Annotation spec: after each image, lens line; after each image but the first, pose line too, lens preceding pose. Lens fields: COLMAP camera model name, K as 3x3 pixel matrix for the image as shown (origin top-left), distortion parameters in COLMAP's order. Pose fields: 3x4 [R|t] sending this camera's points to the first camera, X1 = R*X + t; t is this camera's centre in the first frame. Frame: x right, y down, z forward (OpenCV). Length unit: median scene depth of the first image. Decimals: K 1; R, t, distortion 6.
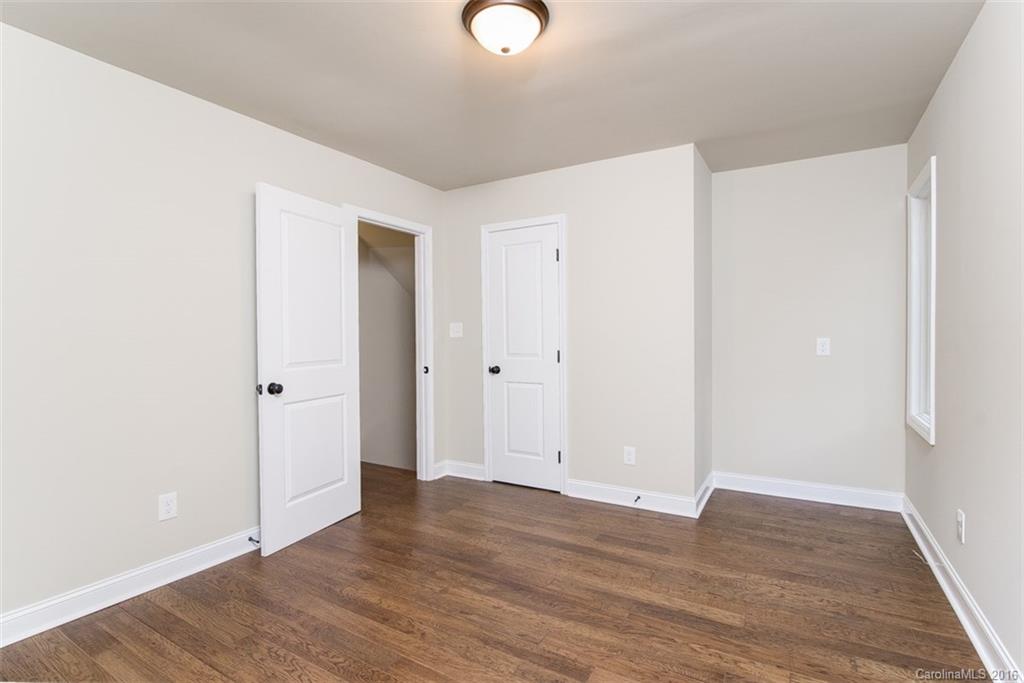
lens RADIAL K [[488.9, 0, 520.3], [0, 488.9, 336.4], [0, 0, 1]] dist [-0.011957, 0.004874]
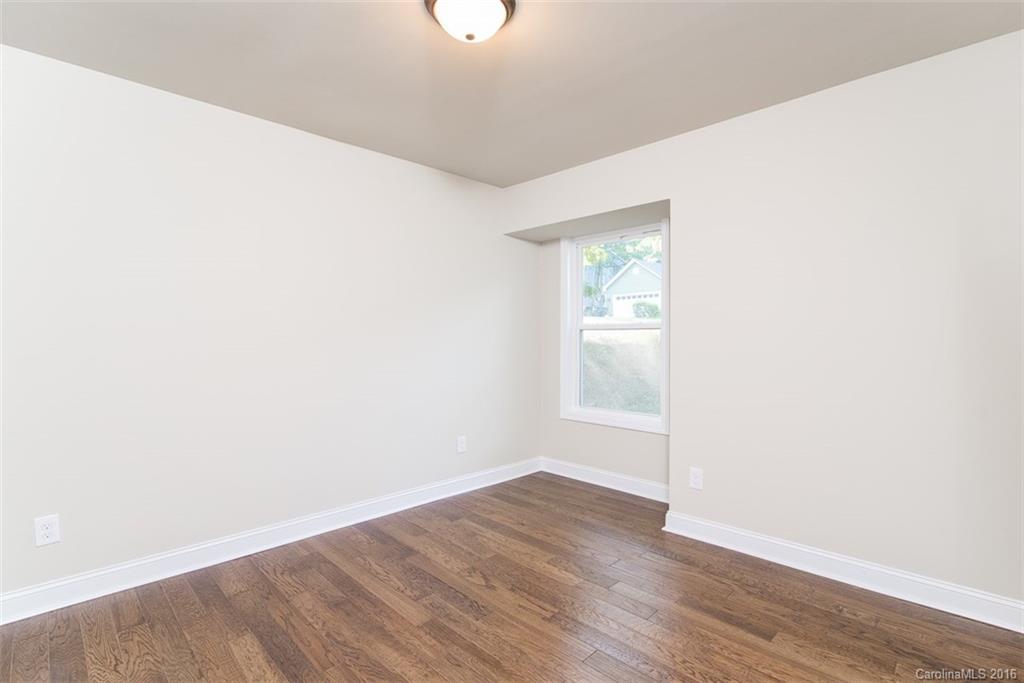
lens RADIAL K [[488.9, 0, 520.3], [0, 488.9, 336.4], [0, 0, 1]] dist [-0.011957, 0.004874]
pose [[-0.970203, 0.011327, 0.242027, -0.326768], [0.009474, 0.999916, -0.008818, -0.007555], [-0.242107, -0.006262, -0.970229, 1.780873]]
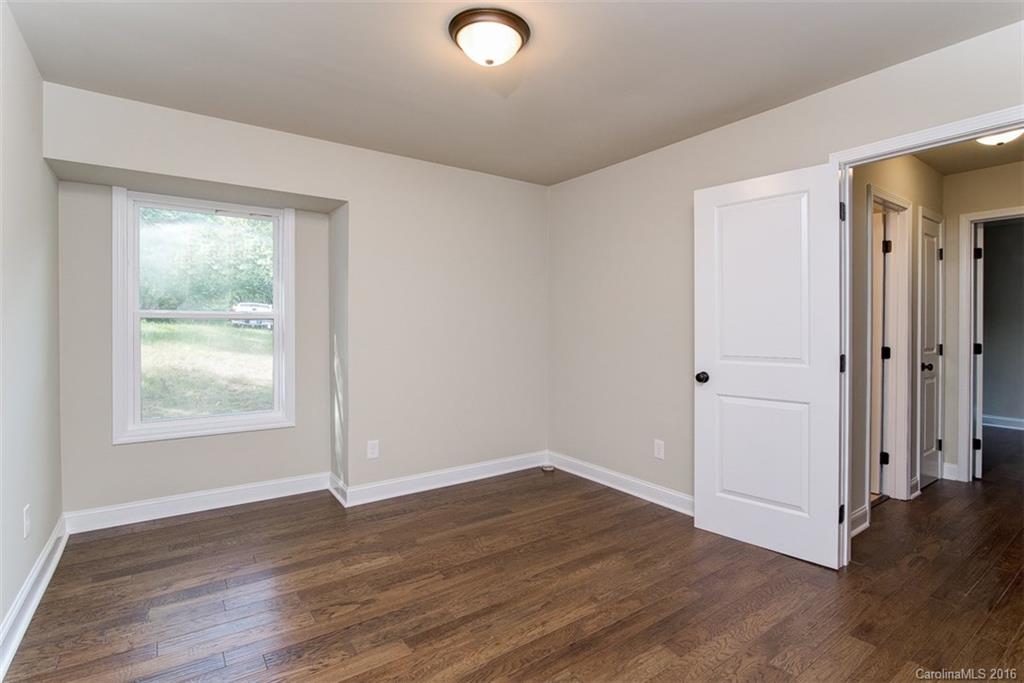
lens RADIAL K [[488.9, 0, 520.3], [0, 488.9, 336.4], [0, 0, 1]] dist [-0.011957, 0.004874]
pose [[-0.404283, 0.021150, -0.914389, 0.857712], [0.006069, 0.999773, 0.020441, -0.018996], [0.914614, 0.002715, -0.404319, 1.396343]]
